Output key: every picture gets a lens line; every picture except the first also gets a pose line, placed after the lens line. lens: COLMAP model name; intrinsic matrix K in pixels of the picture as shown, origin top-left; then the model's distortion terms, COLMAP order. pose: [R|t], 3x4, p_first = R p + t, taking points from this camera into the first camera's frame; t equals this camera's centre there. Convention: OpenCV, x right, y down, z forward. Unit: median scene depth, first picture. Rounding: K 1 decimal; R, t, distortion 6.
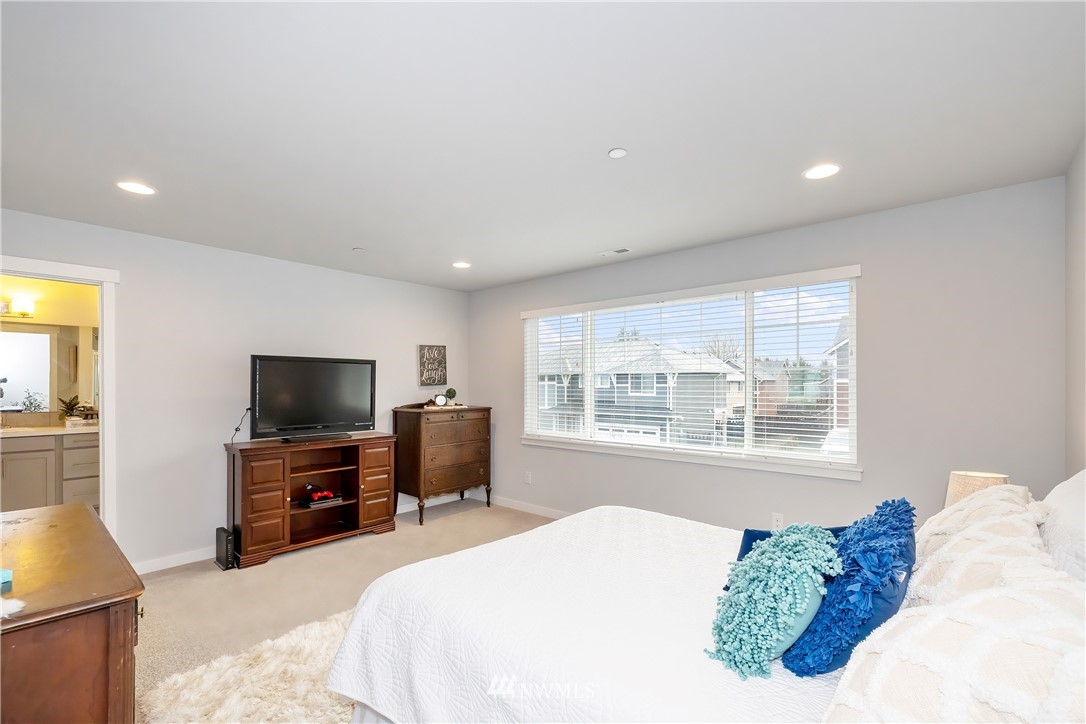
lens RADIAL K [[471.3, 0, 541.5], [0, 471.3, 373.2], [0, 0, 1]] dist [0.006690, -0.002027]
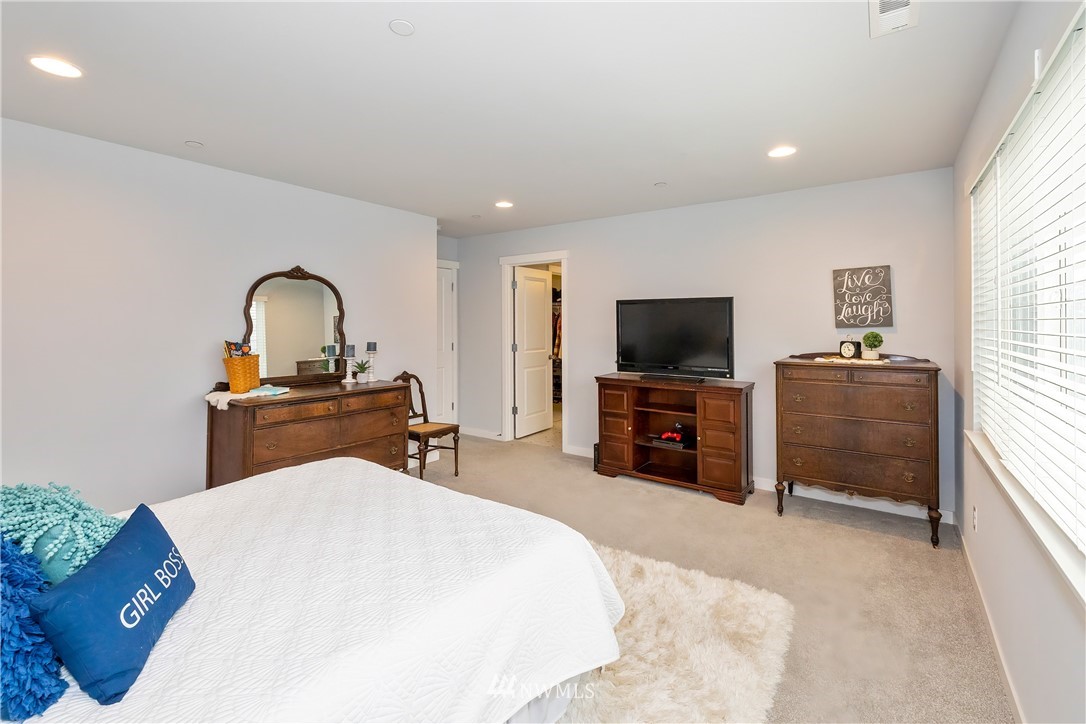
lens RADIAL K [[471.3, 0, 552.8], [0, 471.3, 321.1], [0, 0, 1]] dist [0.006690, -0.002027]
pose [[0.117278, -0.006731, -0.993076, 0.406853], [0.022759, 0.999733, -0.004088, 0.010207], [0.992838, -0.022122, 0.117399, 0.518851]]
